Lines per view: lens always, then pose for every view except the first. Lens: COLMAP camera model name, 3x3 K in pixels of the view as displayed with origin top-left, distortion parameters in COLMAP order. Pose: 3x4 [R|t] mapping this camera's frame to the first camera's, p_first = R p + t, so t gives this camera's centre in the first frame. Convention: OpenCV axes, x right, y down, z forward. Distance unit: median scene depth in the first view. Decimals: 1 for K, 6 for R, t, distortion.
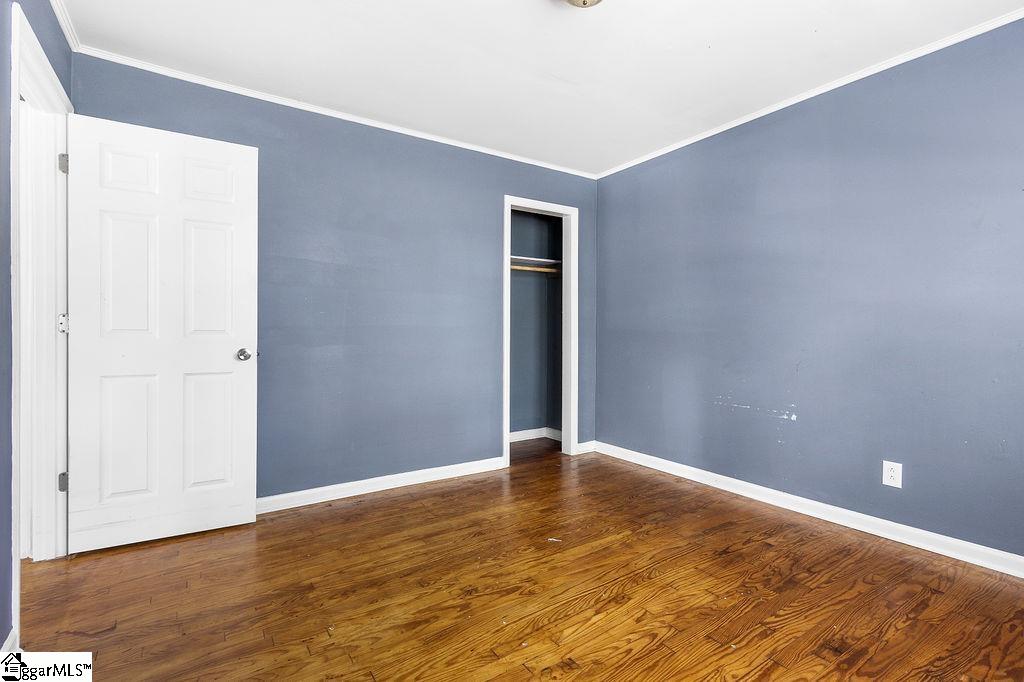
lens RADIAL K [[474.1, 0, 512.0], [0, 474.1, 341.0], [0, 0, 1]] dist [0.000095, -0.000746]
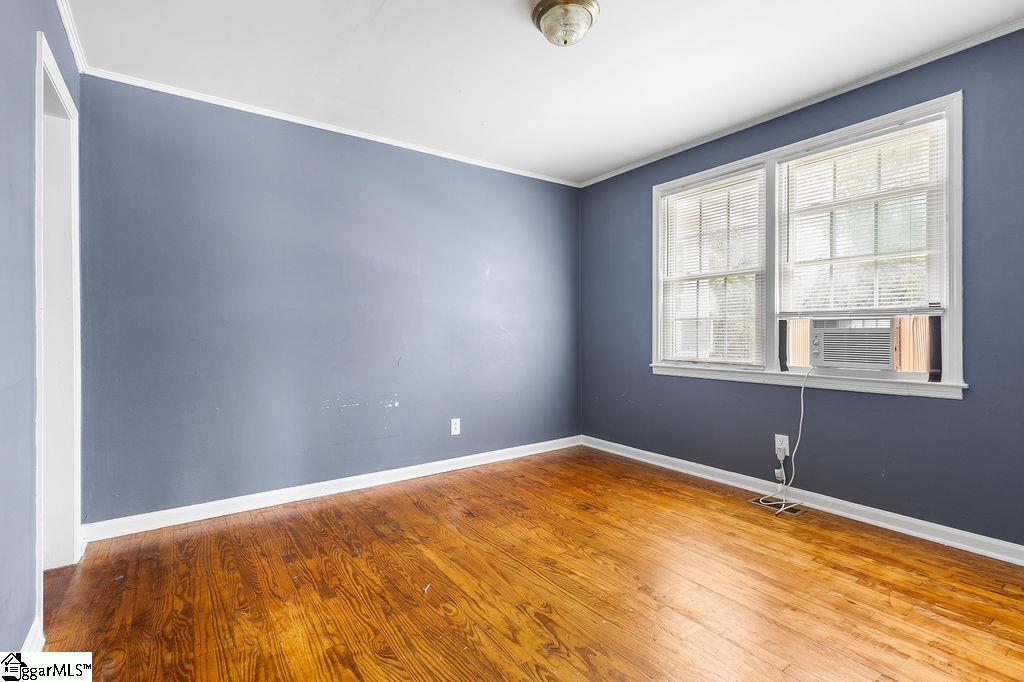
lens RADIAL K [[469.7, 0, 506.9], [0, 469.7, 332.4], [0, 0, 1]] dist [-0.016987, -0.000510]
pose [[-0.021333, 0.000881, 0.999772, -0.752045], [0.028244, 0.999601, -0.000278, -0.018361], [-0.999373, 0.028232, -0.021349, 0.908661]]
